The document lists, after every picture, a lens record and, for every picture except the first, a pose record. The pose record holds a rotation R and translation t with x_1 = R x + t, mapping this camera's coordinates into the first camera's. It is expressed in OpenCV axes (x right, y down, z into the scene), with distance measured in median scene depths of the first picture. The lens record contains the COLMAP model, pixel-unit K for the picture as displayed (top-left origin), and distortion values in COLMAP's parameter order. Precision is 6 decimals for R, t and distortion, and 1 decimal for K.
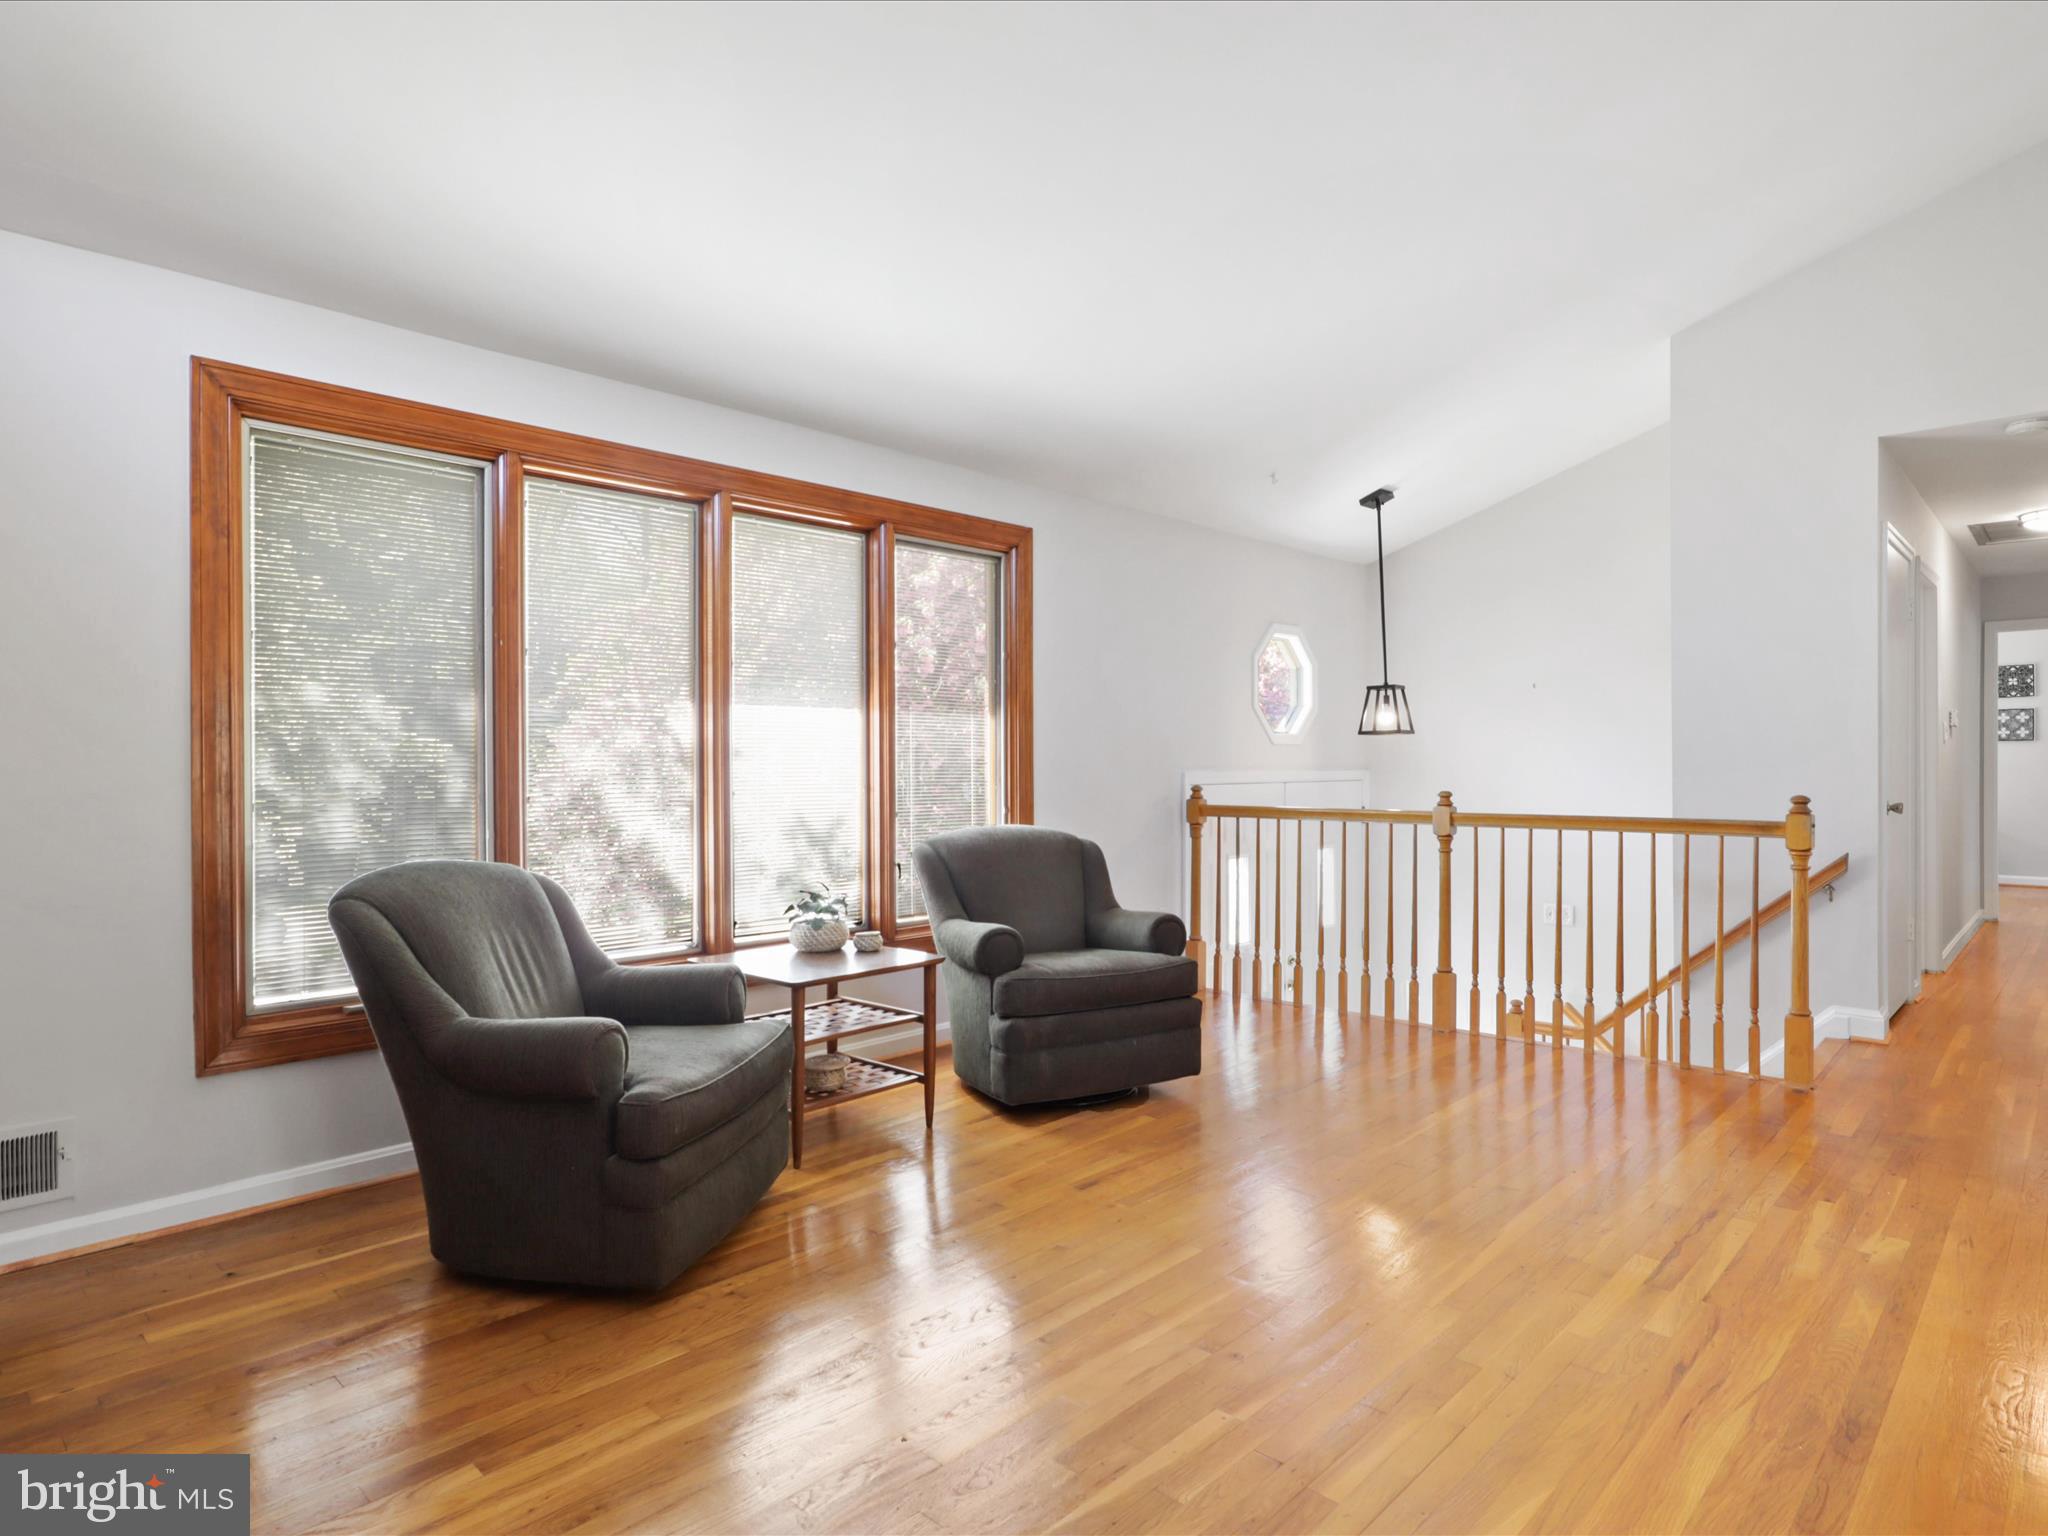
lens RADIAL K [[1159.7, 0, 1025.0], [0, 1159.7, 764.4], [0, 0, 1]] dist [-0.019623, 0.018711]
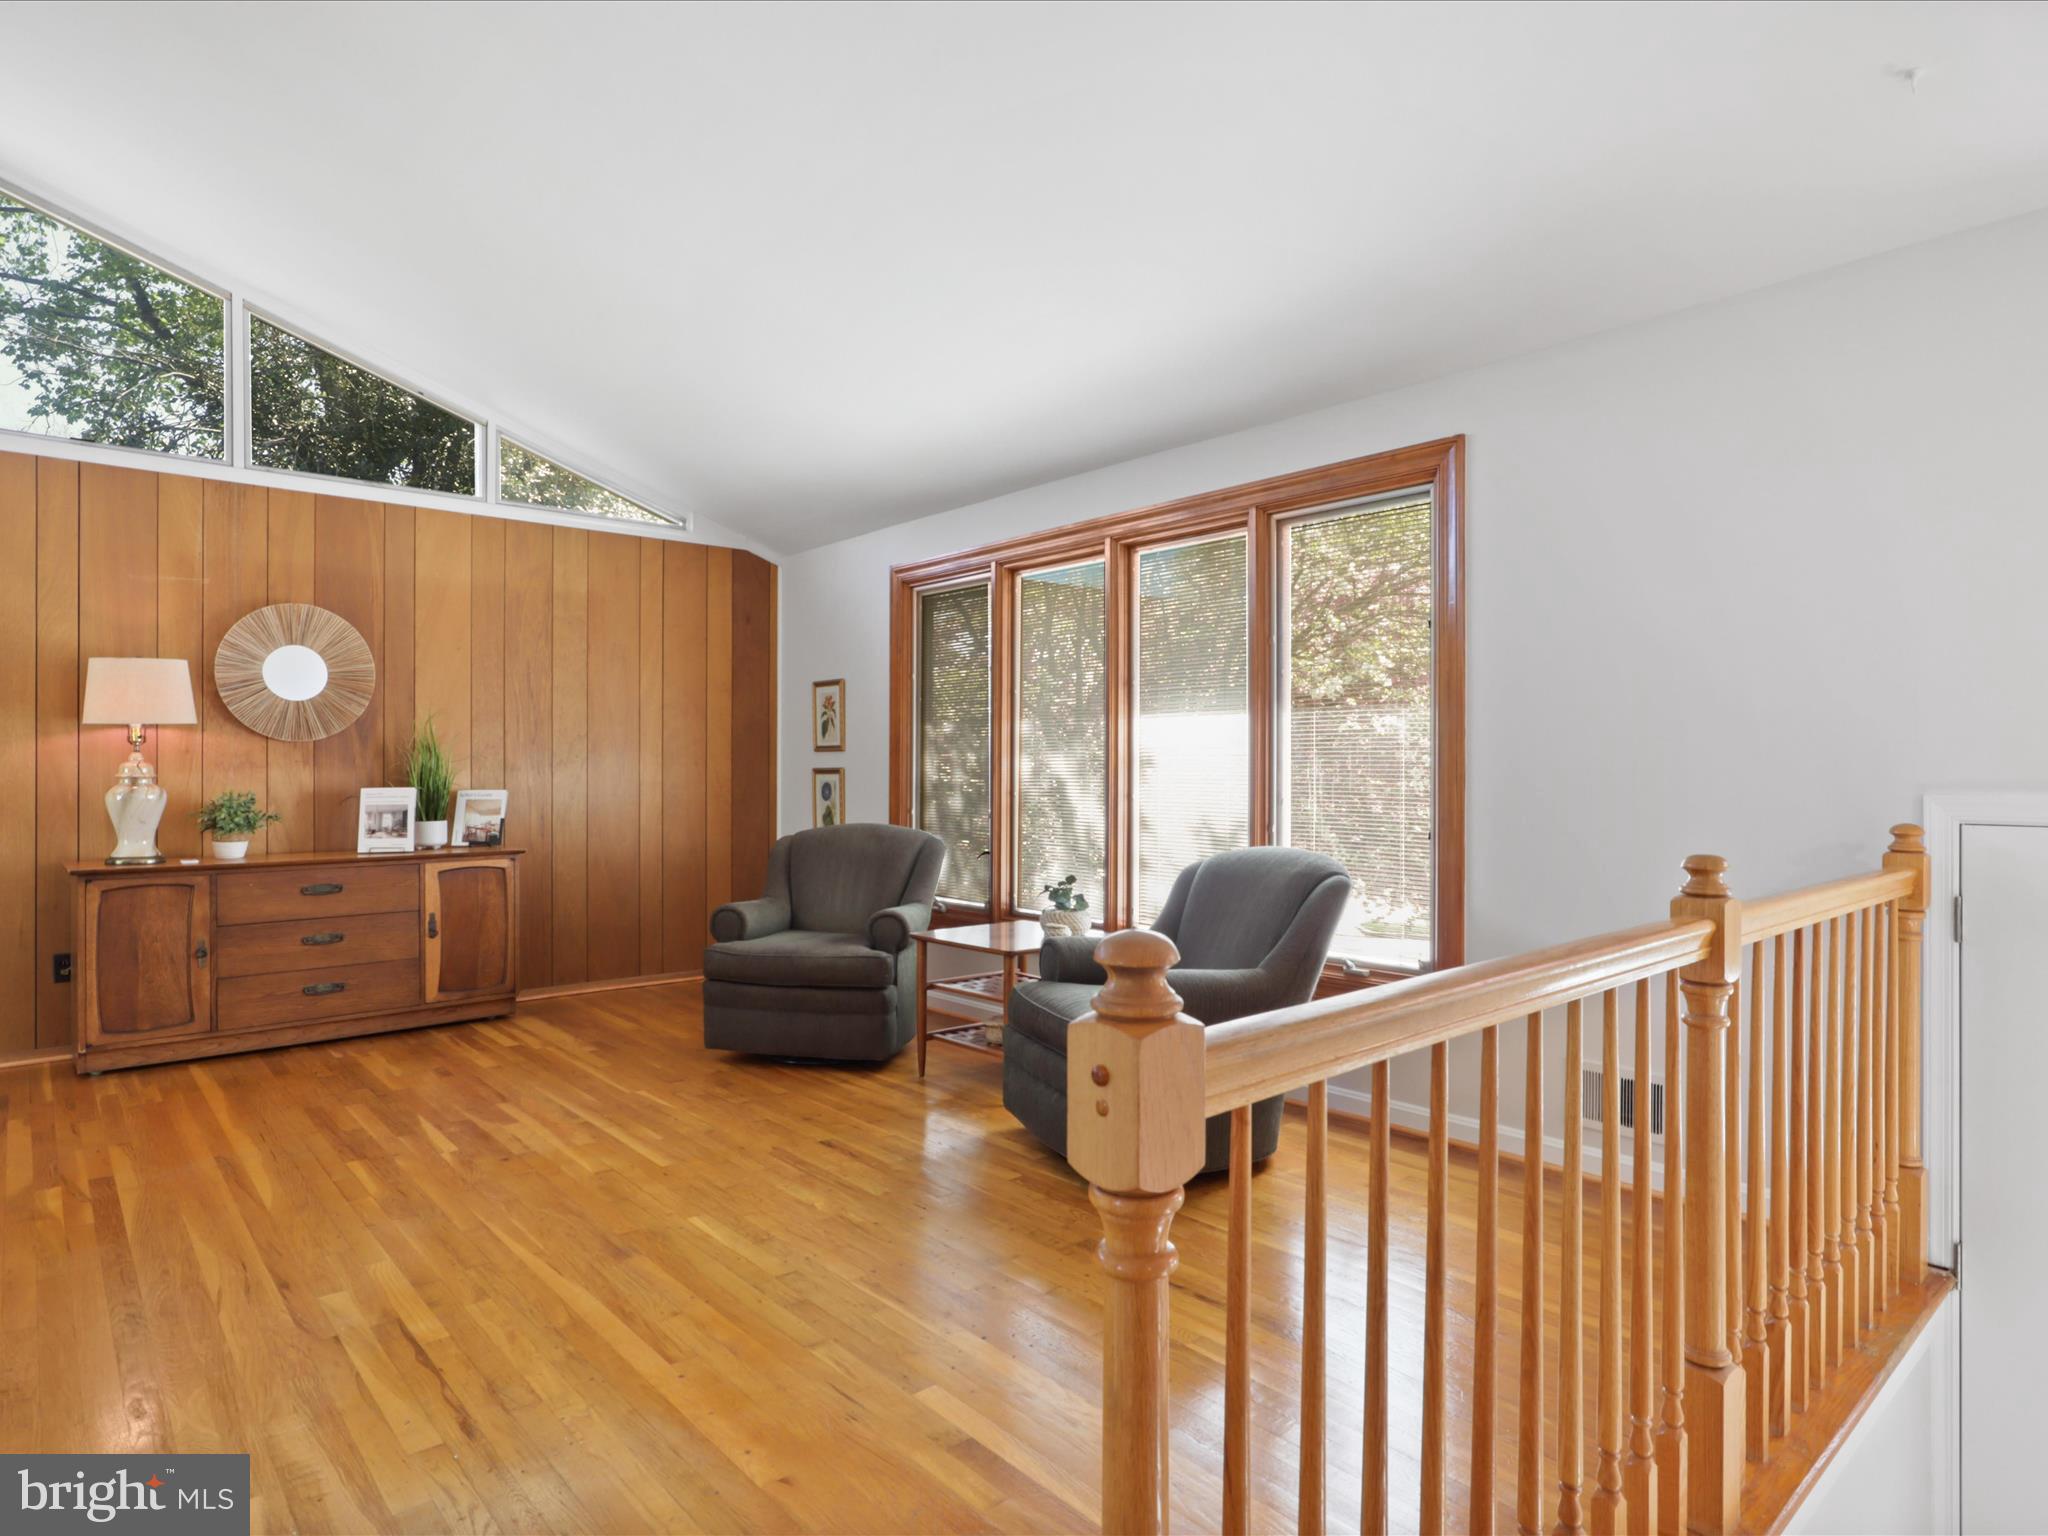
lens RADIAL K [[1159.7, 0, 1025.0], [0, 1159.7, 764.4], [0, 0, 1]] dist [-0.019623, 0.018711]
pose [[-0.093676, 0.002156, -0.995600, 0.816653], [0.000570, 0.999998, 0.002112, -0.007801], [0.995603, -0.000369, -0.093677, 0.910409]]
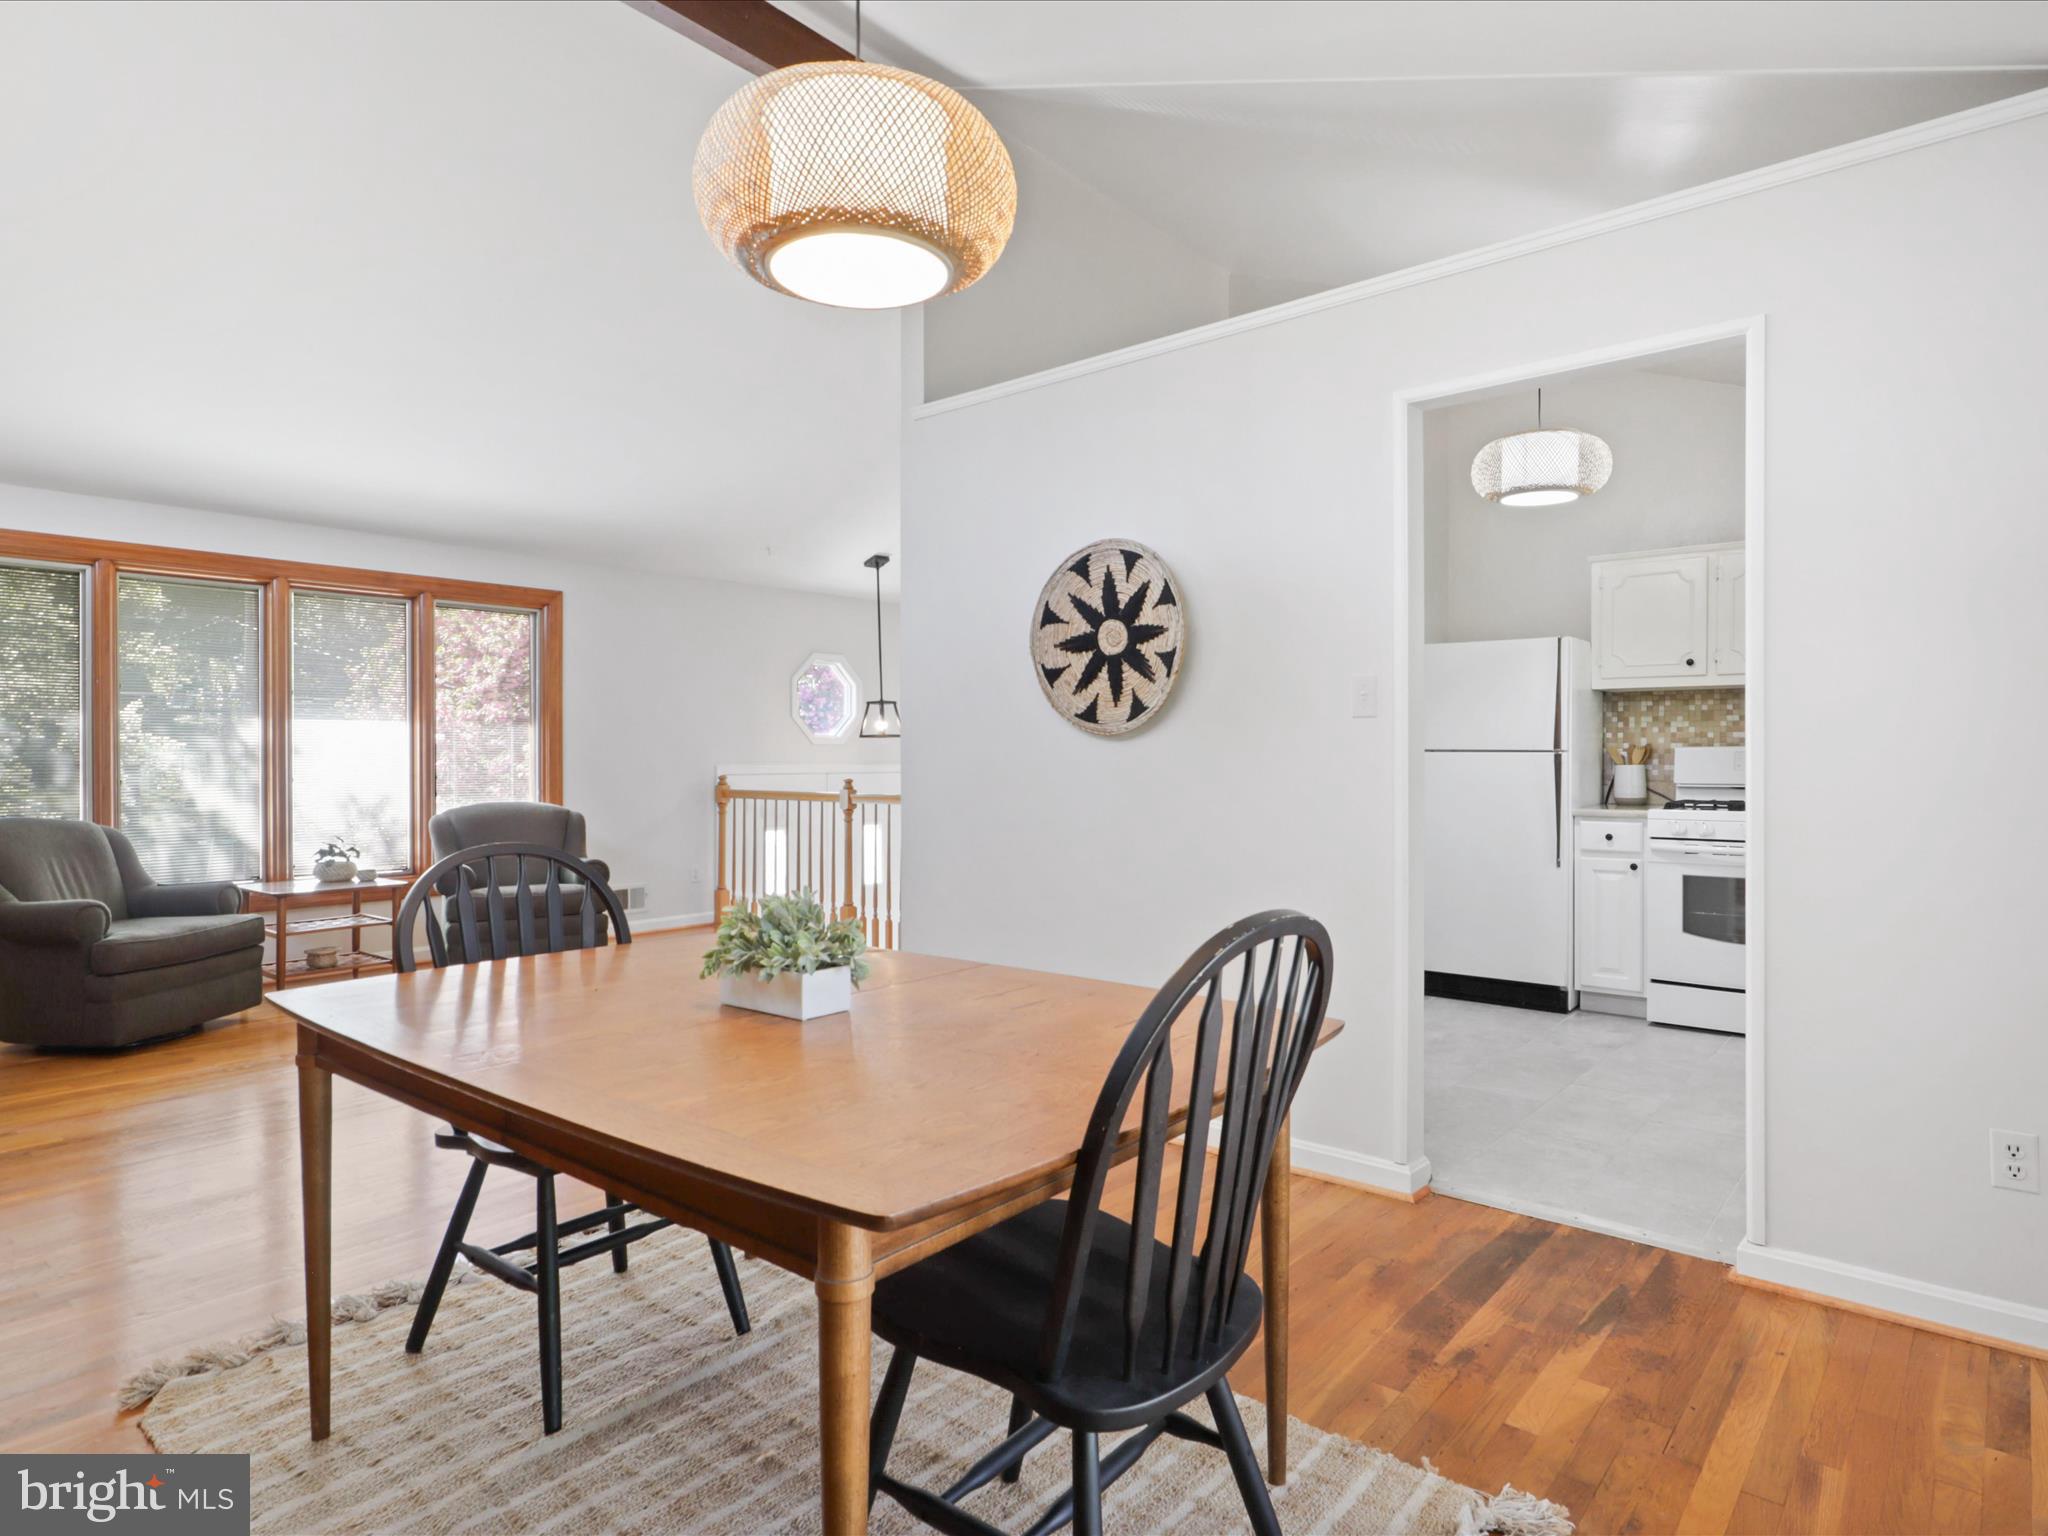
lens RADIAL K [[1159.7, 0, 1025.0], [0, 1159.7, 764.4], [0, 0, 1]] dist [-0.019623, 0.018711]
pose [[0.998165, 0.001742, 0.060521, 0.544988], [-0.002064, 0.999984, 0.005258, -0.003113], [-0.060511, -0.005373, 0.998153, -0.491033]]
